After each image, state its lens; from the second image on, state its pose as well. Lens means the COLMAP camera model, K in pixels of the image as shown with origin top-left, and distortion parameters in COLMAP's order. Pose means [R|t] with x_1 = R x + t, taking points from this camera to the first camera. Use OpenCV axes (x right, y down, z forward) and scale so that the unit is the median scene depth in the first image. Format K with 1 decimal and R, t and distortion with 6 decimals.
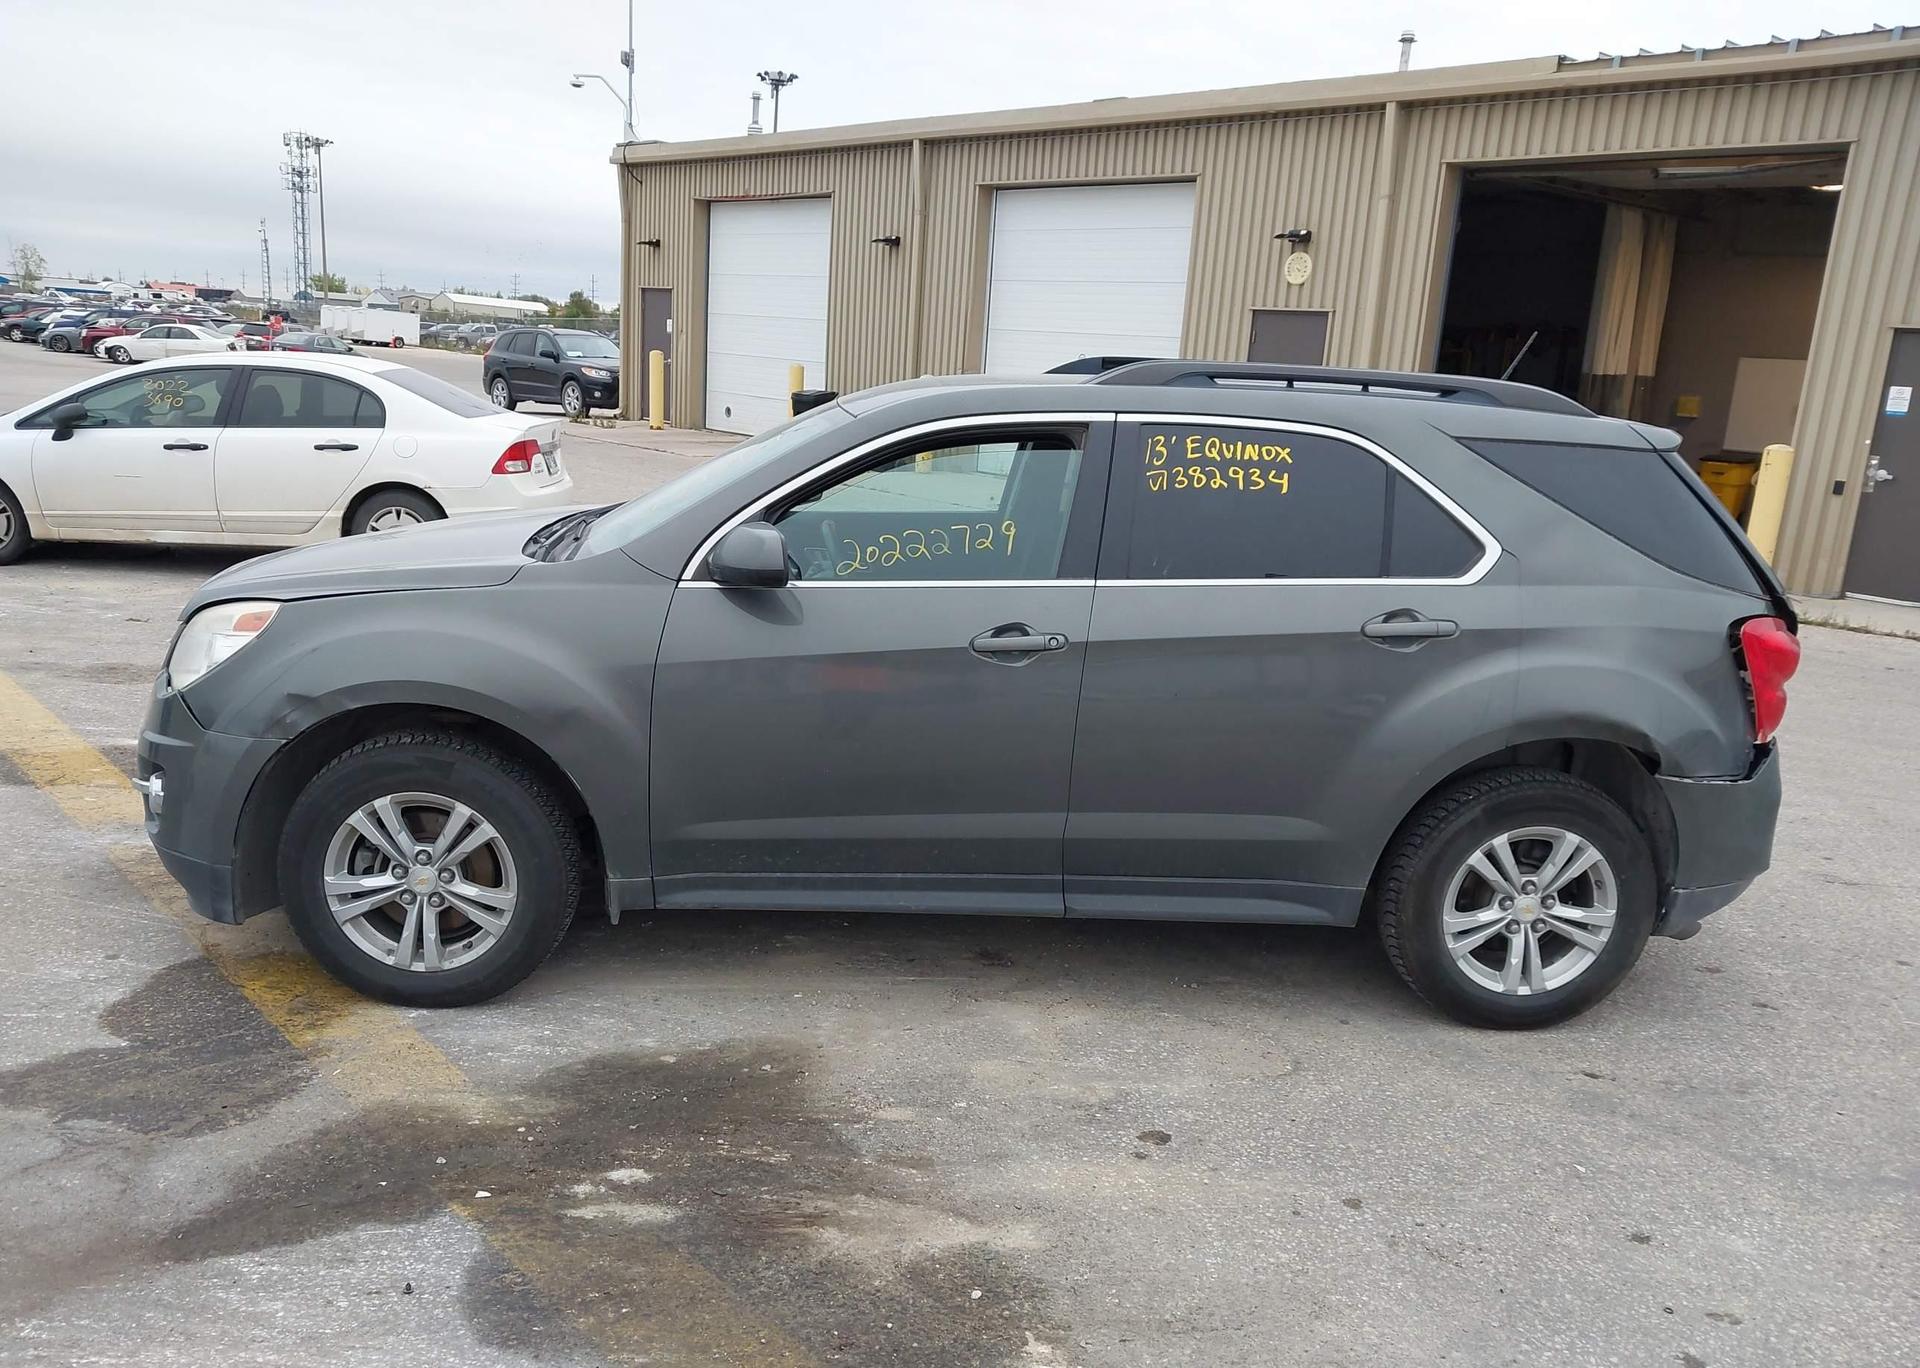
lens RADIAL K [[1512.1, 0, 958.6], [0, 1512.1, 742.5], [0, 0, 1]] dist [0.005198, 0.000233]
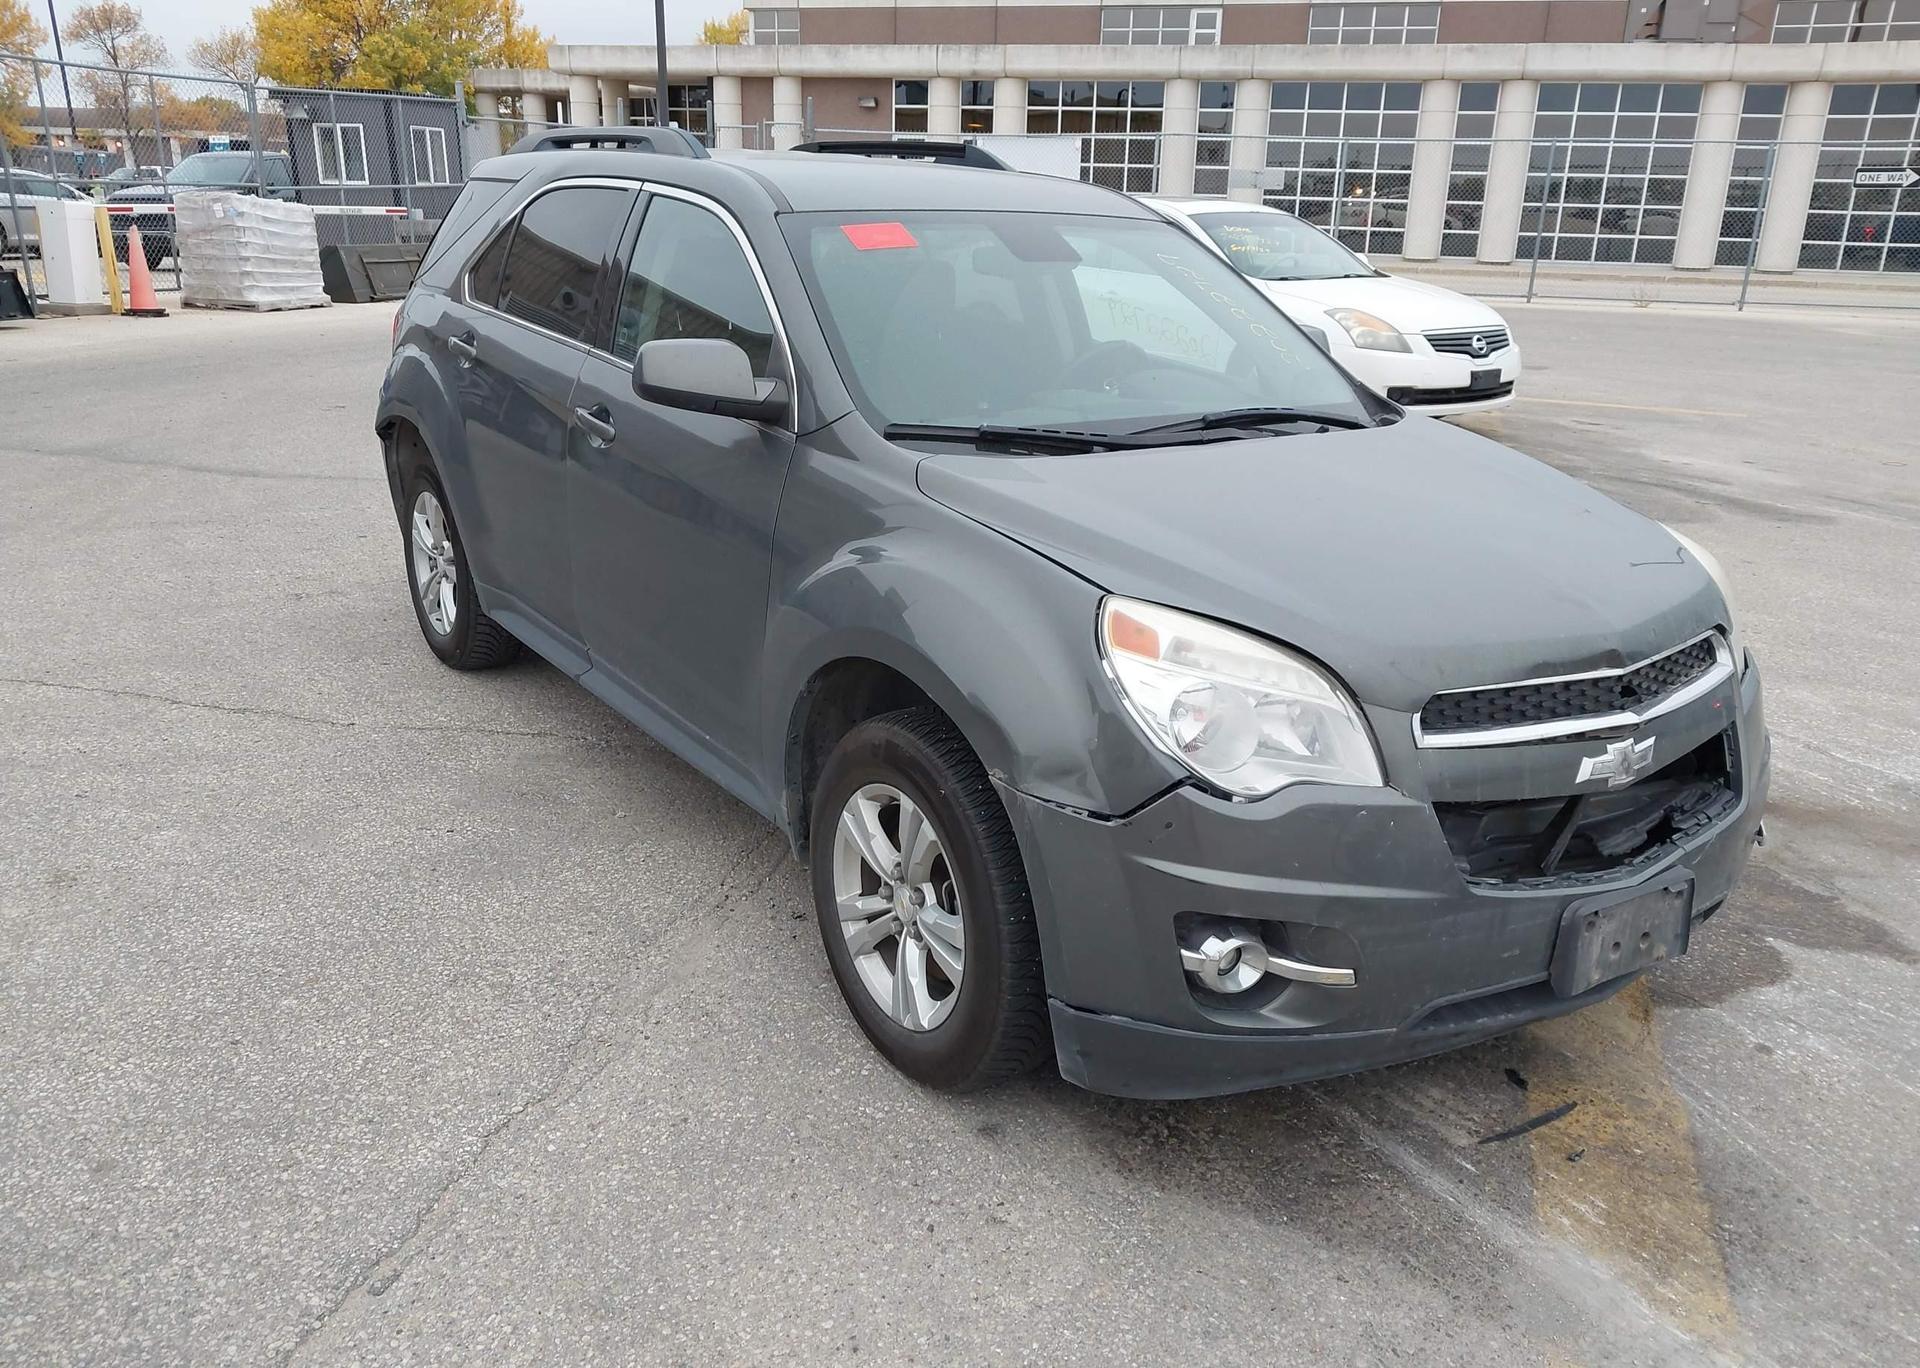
lens RADIAL K [[1521.4, 0, 953.8], [0, 1521.4, 739.3], [0, 0, 1]] dist [0.007550, -0.004189]
pose [[-0.513871, -0.370580, 0.773697, -0.923404], [0.153059, 0.847808, 0.507734, -0.465213], [-0.844103, 0.379331, -0.378944, 1.643943]]
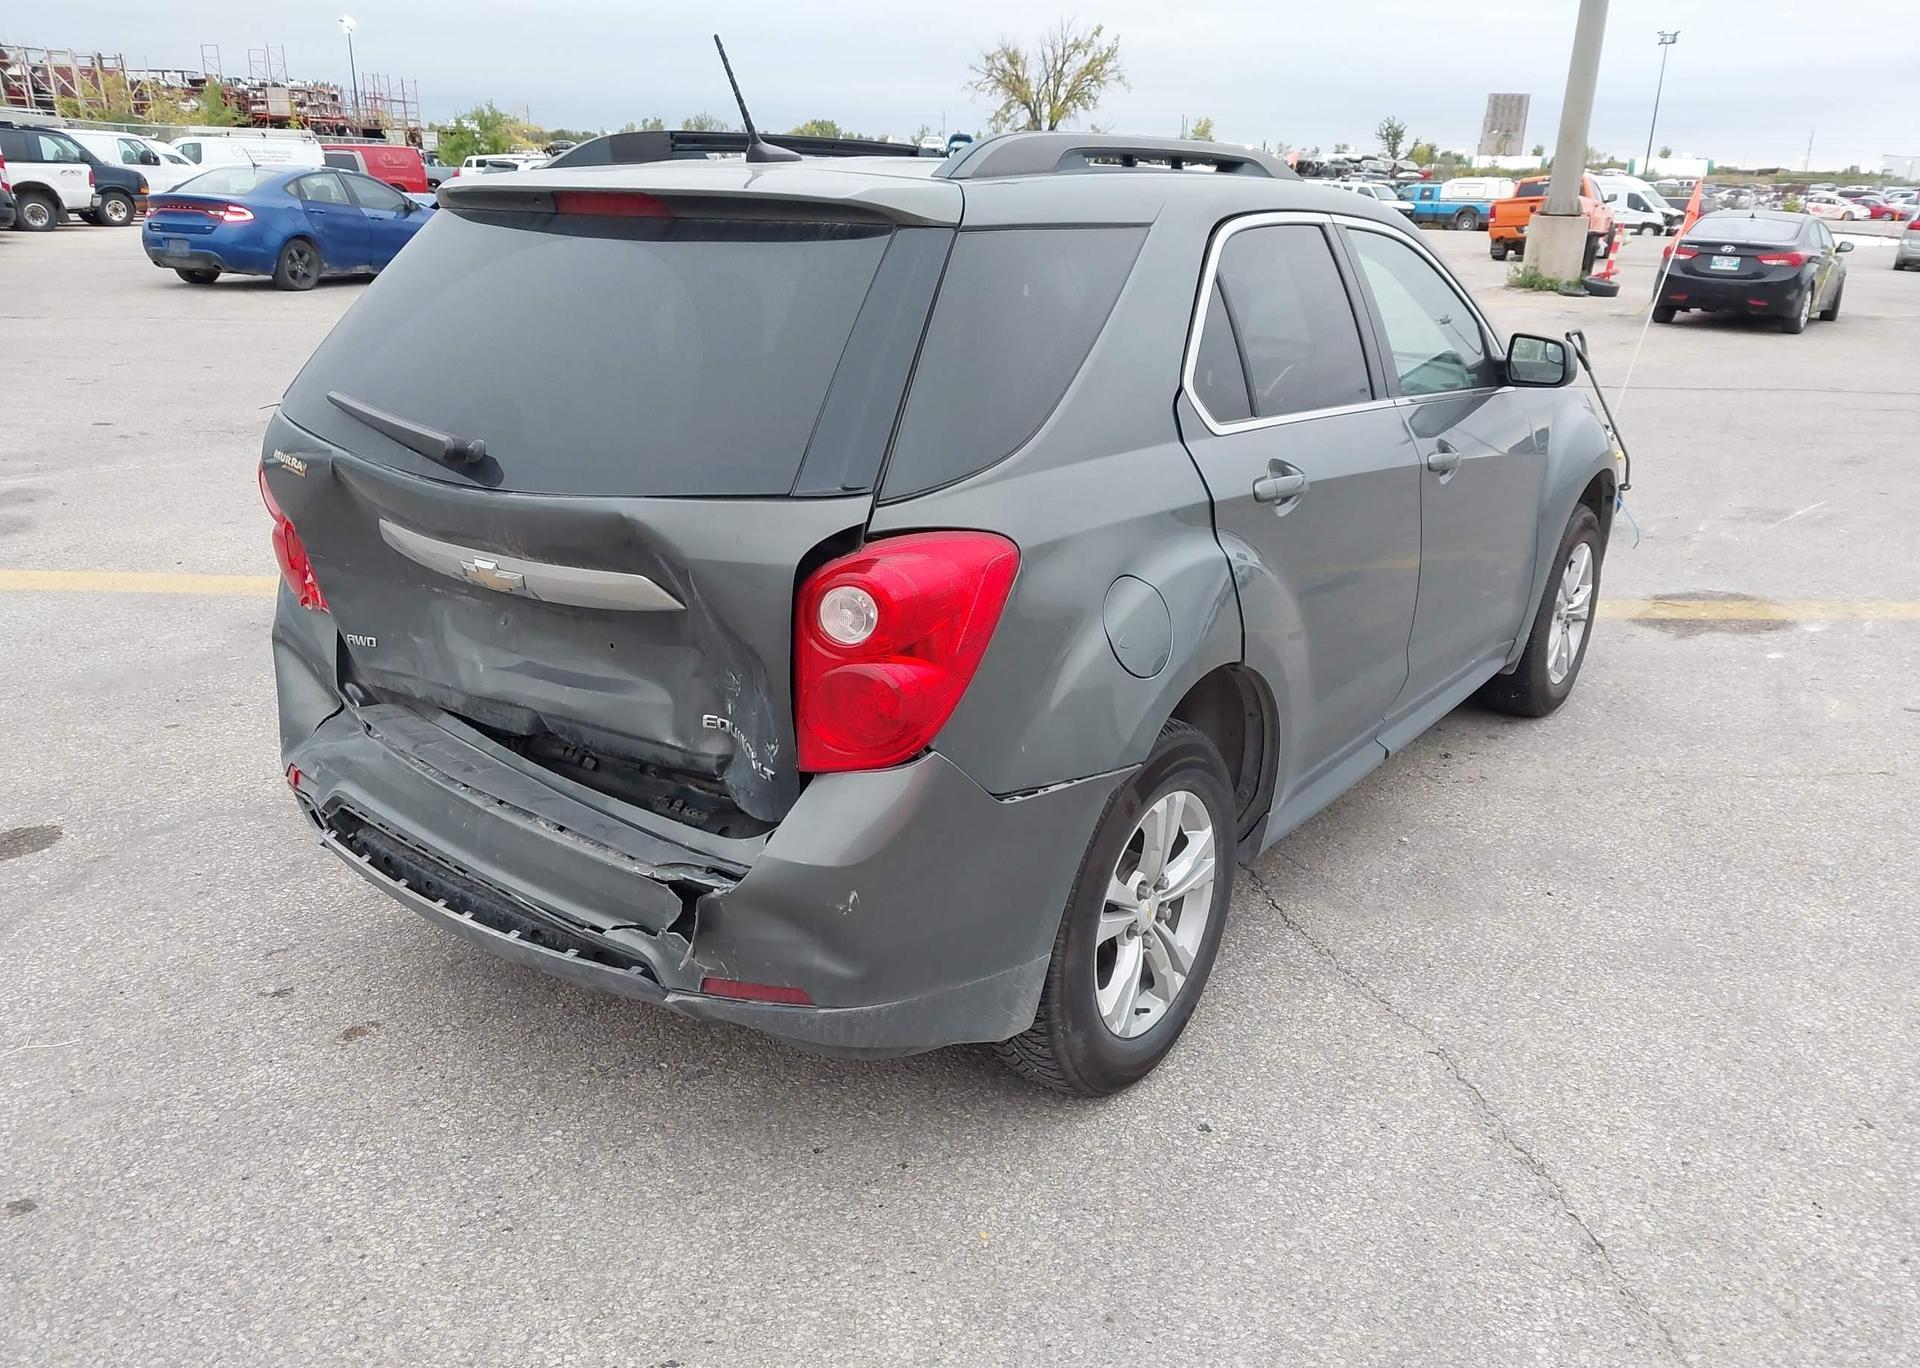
lens RADIAL K [[1512.1, 0, 958.6], [0, 1512.1, 742.5], [0, 0, 1]] dist [0.005198, 0.000233]
pose [[-0.620572, 0.199328, -0.758392, 0.954862], [-0.258638, 0.861000, 0.437933, -0.365687], [0.740268, 0.467918, -0.482759, 1.712392]]
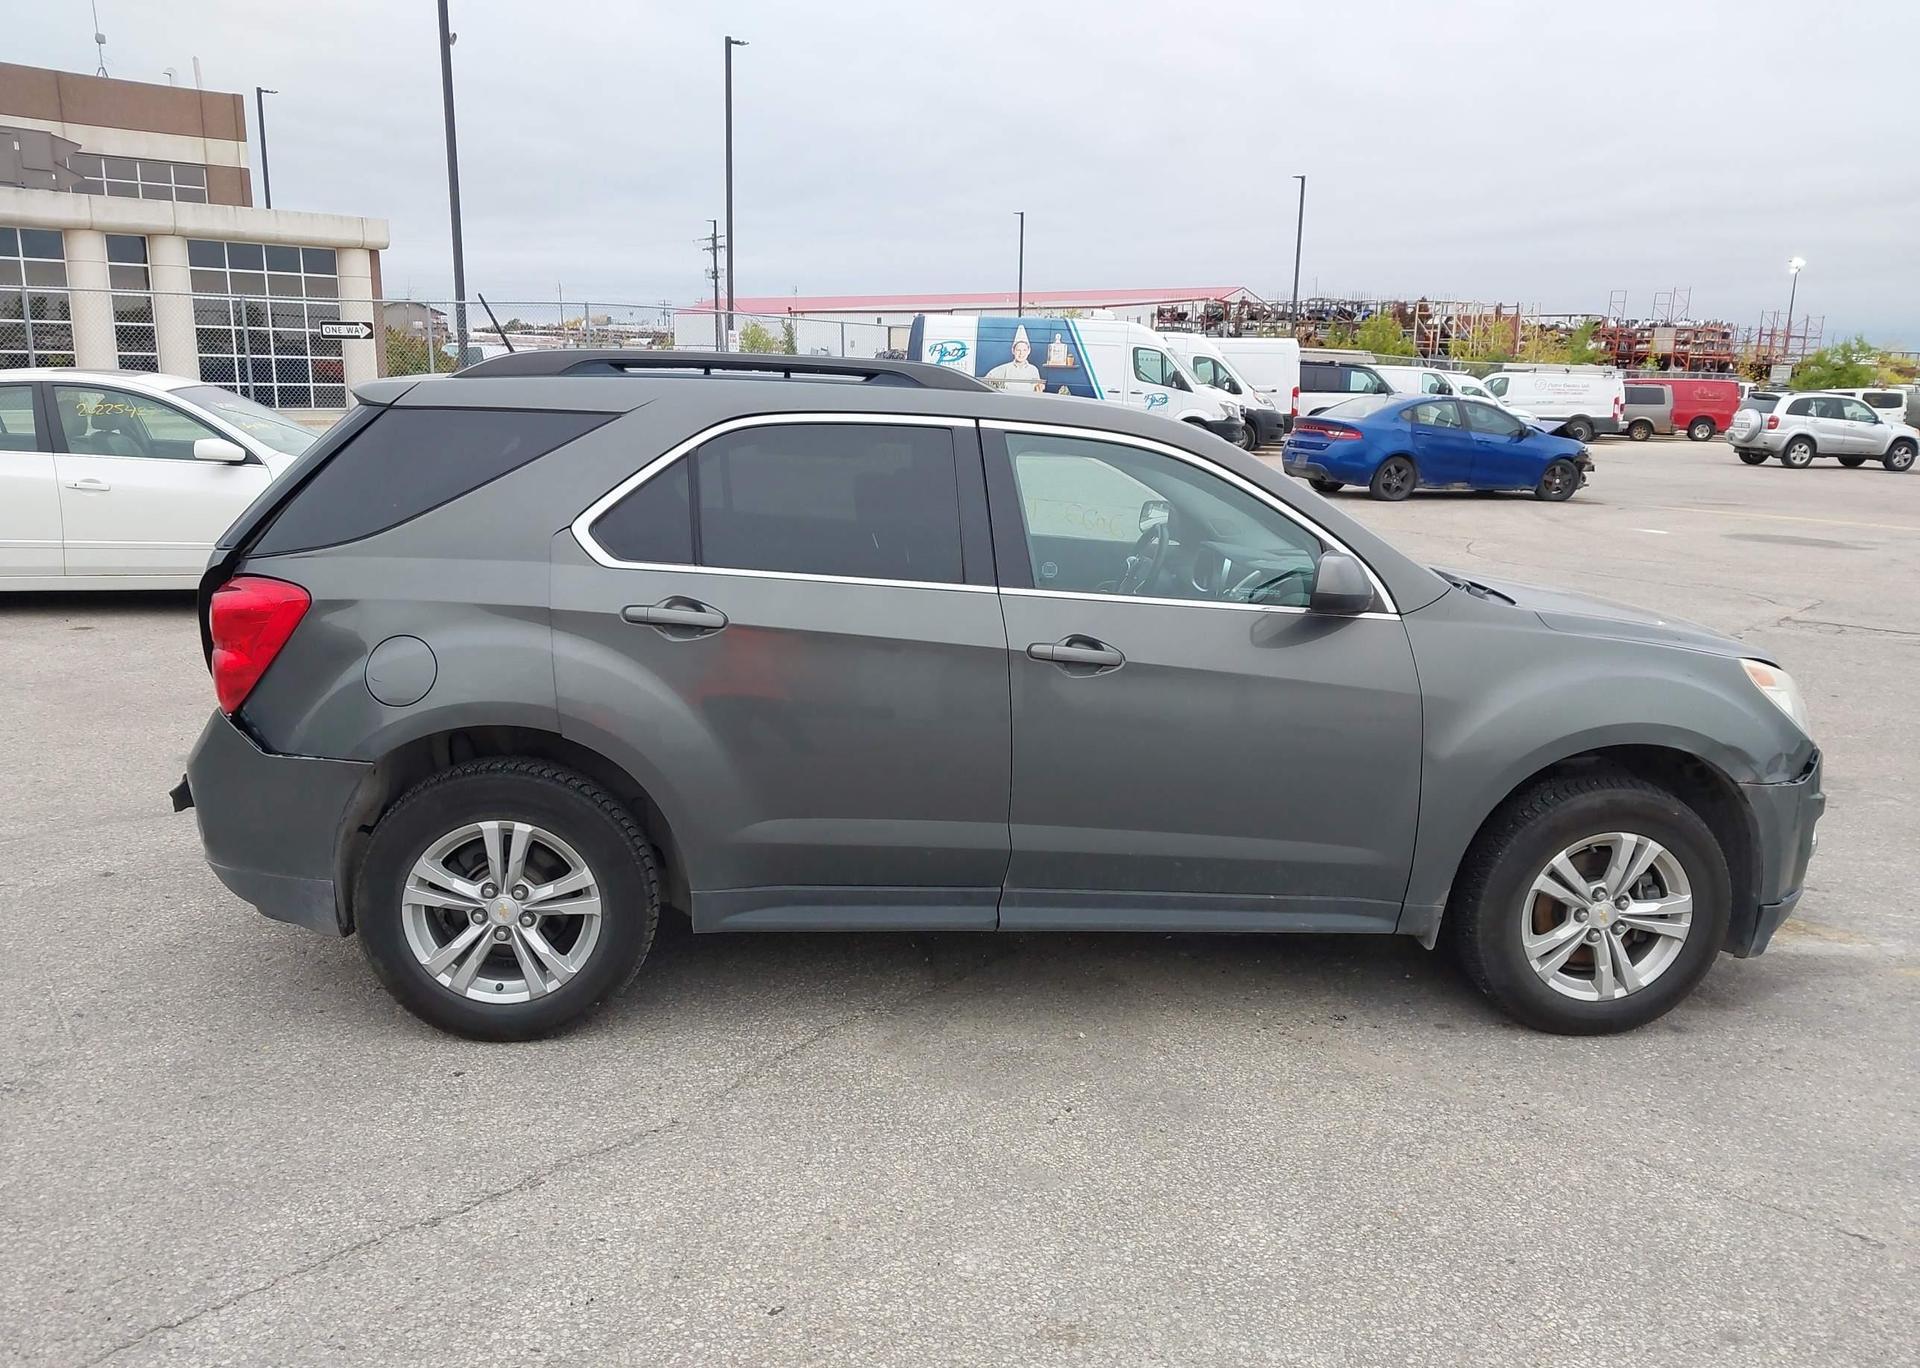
lens RADIAL K [[1505.6, 0, 963.0], [0, 1505.6, 748.1], [0, 0, 1]] dist [0.021495, -0.020855]
pose [[-0.994599, -0.080472, -0.065546, 0.146025], [-0.102020, 0.874106, 0.474901, -0.577860], [0.019078, 0.479024, -0.877595, 2.268223]]
